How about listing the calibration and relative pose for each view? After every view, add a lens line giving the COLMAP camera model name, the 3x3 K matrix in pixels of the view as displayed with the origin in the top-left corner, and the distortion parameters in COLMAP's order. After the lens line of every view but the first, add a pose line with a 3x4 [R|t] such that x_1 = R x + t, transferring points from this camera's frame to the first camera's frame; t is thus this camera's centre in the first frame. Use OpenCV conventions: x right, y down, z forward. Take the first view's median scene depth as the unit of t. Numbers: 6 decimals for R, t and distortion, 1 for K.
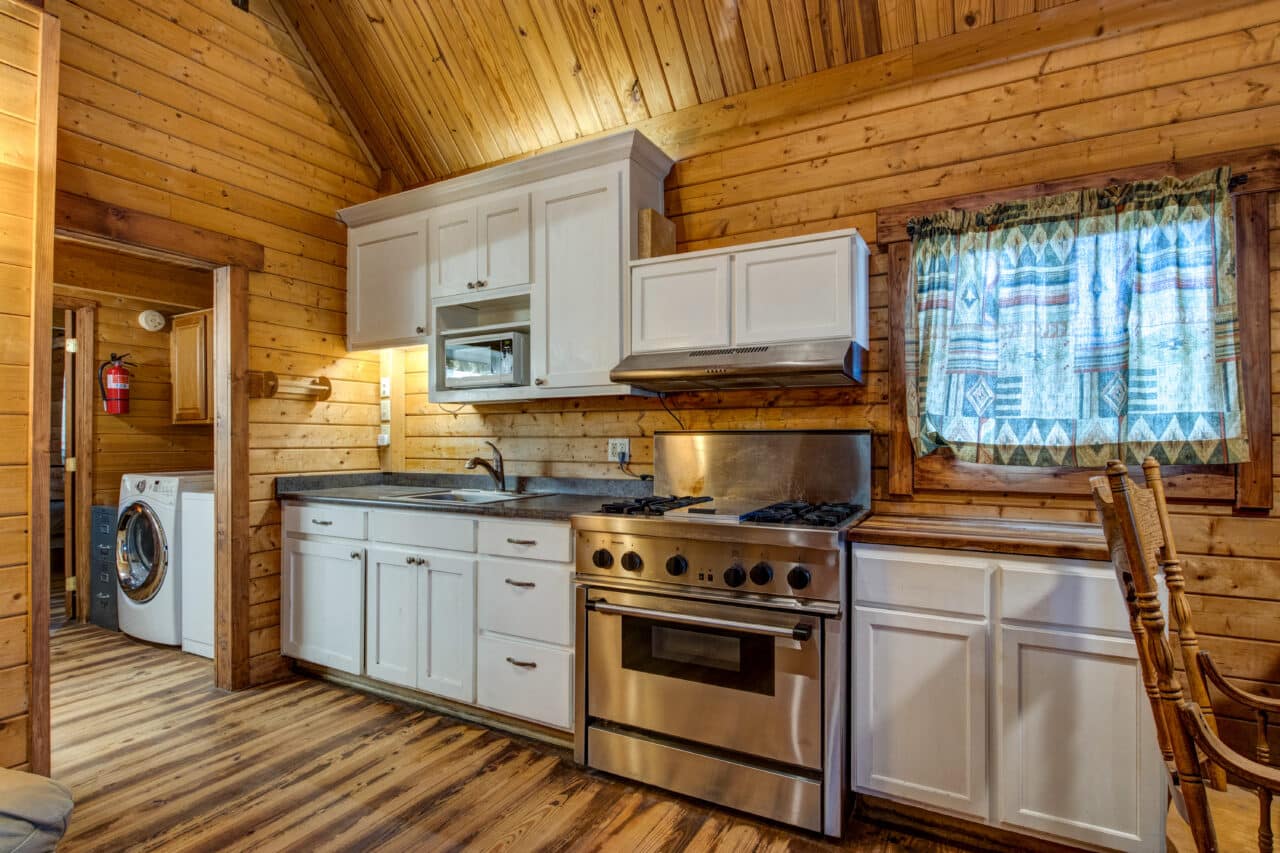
lens RADIAL K [[639.3, 0, 632.2], [0, 639.3, 431.9], [0, 0, 1]] dist [-0.010100, 0.001732]
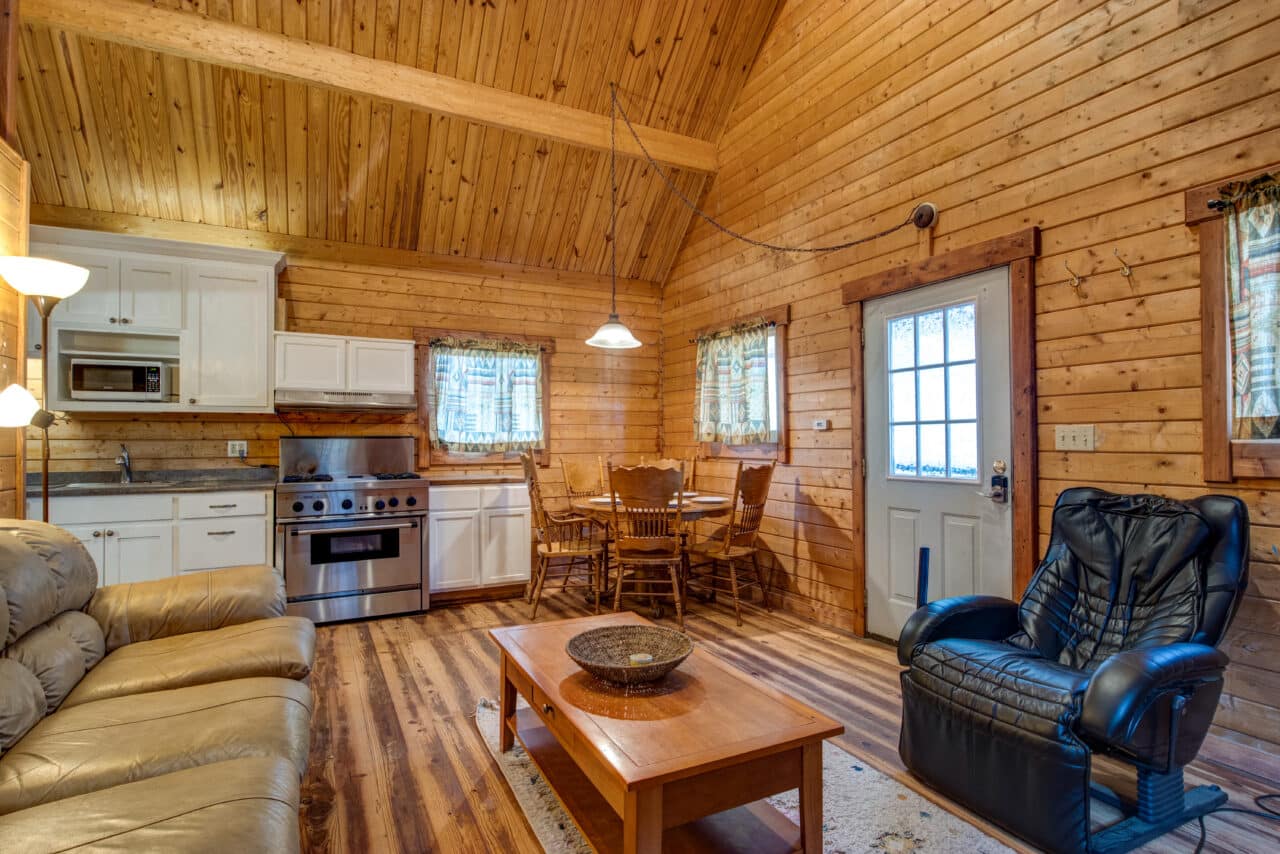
lens RADIAL K [[639.3, 0, 631.6], [0, 639.3, 430.1], [0, 0, 1]] dist [-0.010100, 0.001732]
pose [[0.555886, 0.015633, 0.831111, -1.021756], [-0.003039, 0.999855, -0.016775, 0.009852], [-0.831253, 0.006799, 0.555853, -0.782718]]
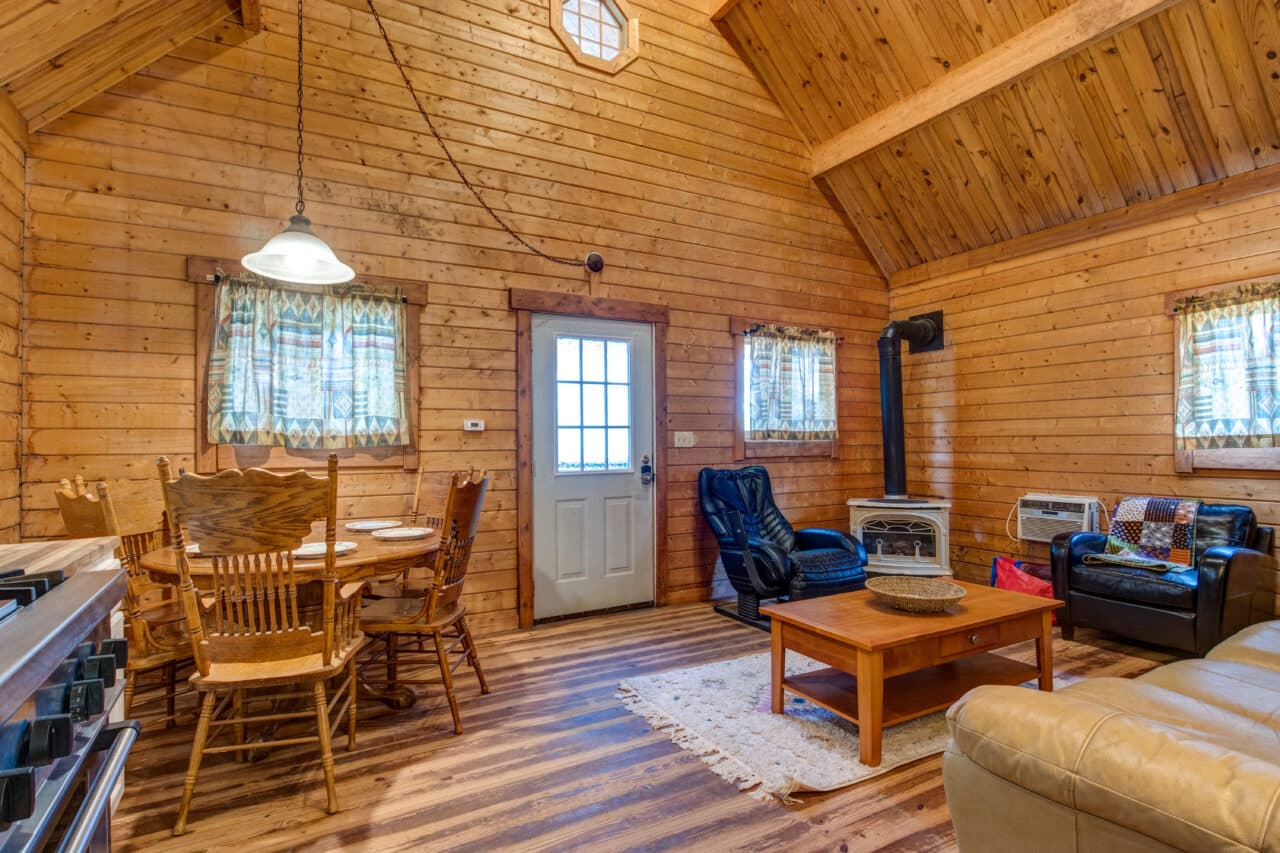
lens RADIAL K [[639.3, 0, 632.0], [0, 639.3, 433.6], [0, 0, 1]] dist [-0.010100, 0.001732]
pose [[-0.854942, 0.025776, 0.518083, -0.436424], [0.013538, 0.999533, -0.027390, 0.037557], [-0.518547, -0.016404, -0.854892, 1.089556]]
